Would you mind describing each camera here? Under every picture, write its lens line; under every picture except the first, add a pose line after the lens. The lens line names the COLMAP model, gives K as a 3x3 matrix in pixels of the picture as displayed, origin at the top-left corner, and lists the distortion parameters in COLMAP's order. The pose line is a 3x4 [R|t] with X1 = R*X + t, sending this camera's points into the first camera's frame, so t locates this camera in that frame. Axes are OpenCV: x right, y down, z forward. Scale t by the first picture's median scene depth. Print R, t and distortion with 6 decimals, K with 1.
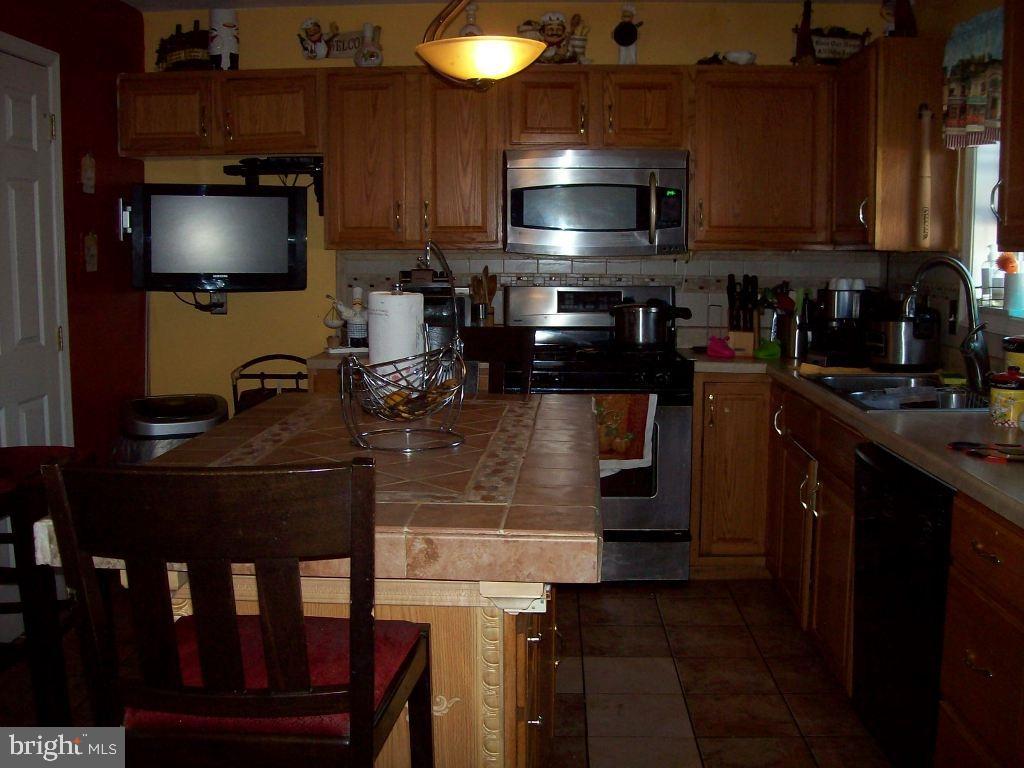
lens RADIAL K [[1078.4, 0, 500.8], [0, 1078.4, 382.7], [0, 0, 1]] dist [-0.186208, 0.158119]
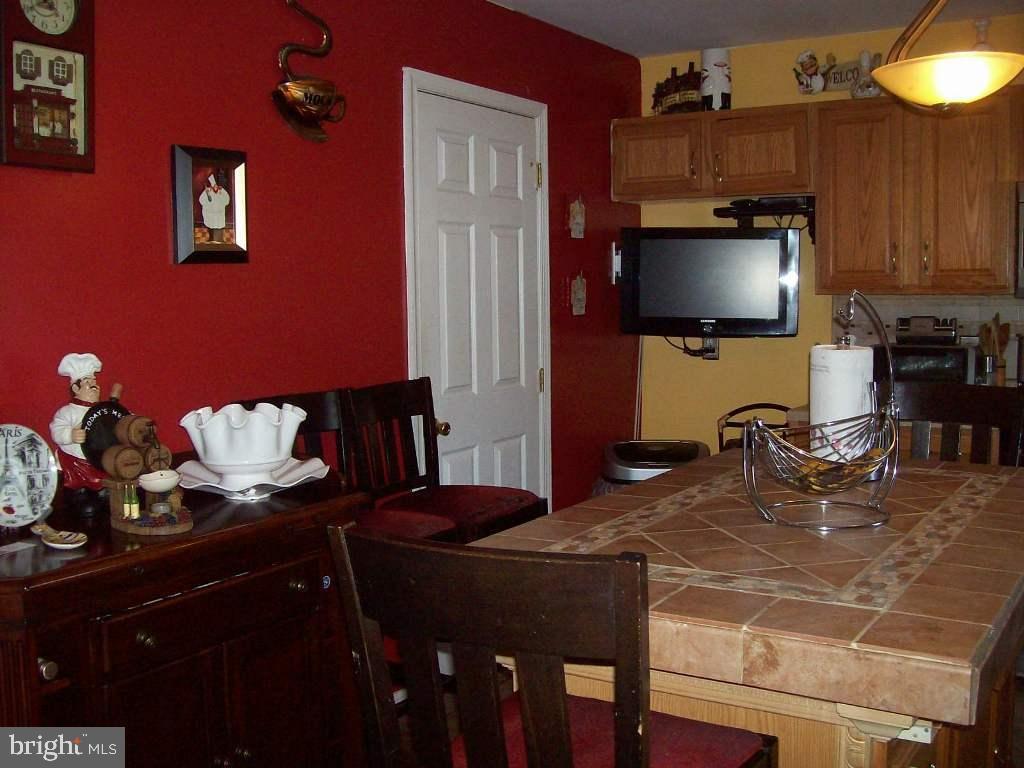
lens RADIAL K [[1078.4, 0, 500.8], [0, 1078.4, 382.7], [0, 0, 1]] dist [-0.186208, 0.158119]
pose [[0.869158, 0.031236, -0.493546, 0.058900], [-0.048672, 0.998561, -0.022516, -0.012425], [0.492133, 0.043592, 0.869428, 0.055496]]
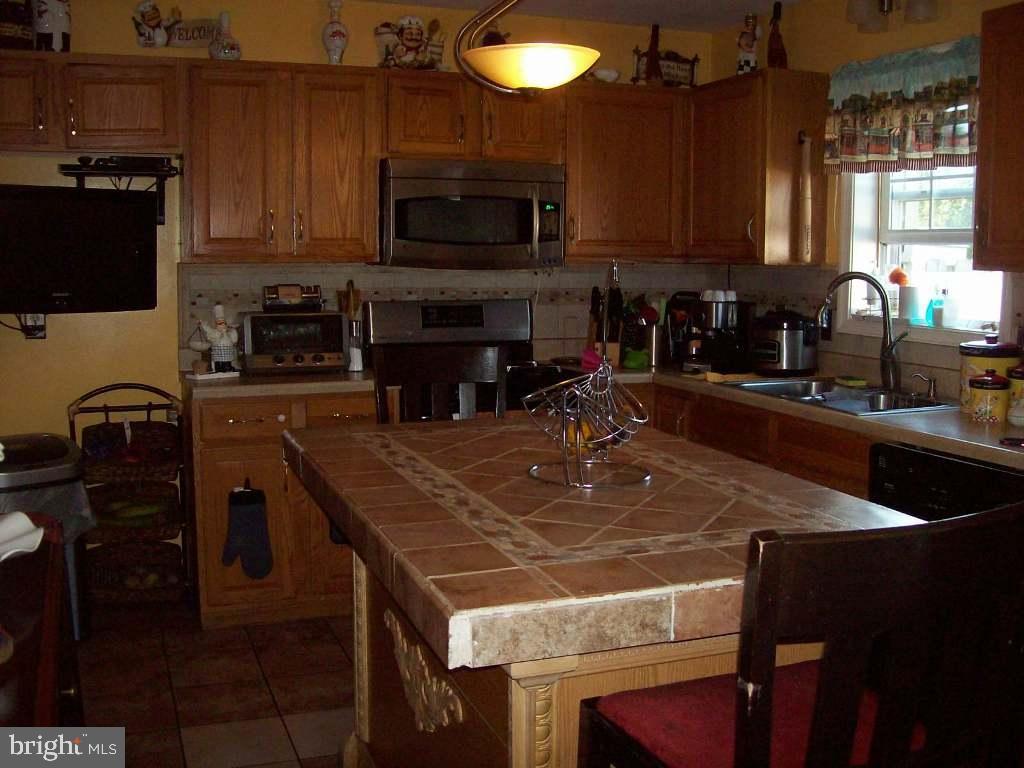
lens RADIAL K [[1078.4, 0, 500.8], [0, 1078.4, 382.7], [0, 0, 1]] dist [-0.186208, 0.158119]
pose [[0.918312, -0.040522, 0.393779, -0.278336], [0.042124, 0.999102, 0.004578, -0.018739], [-0.393611, 0.012383, 0.919194, 0.092150]]
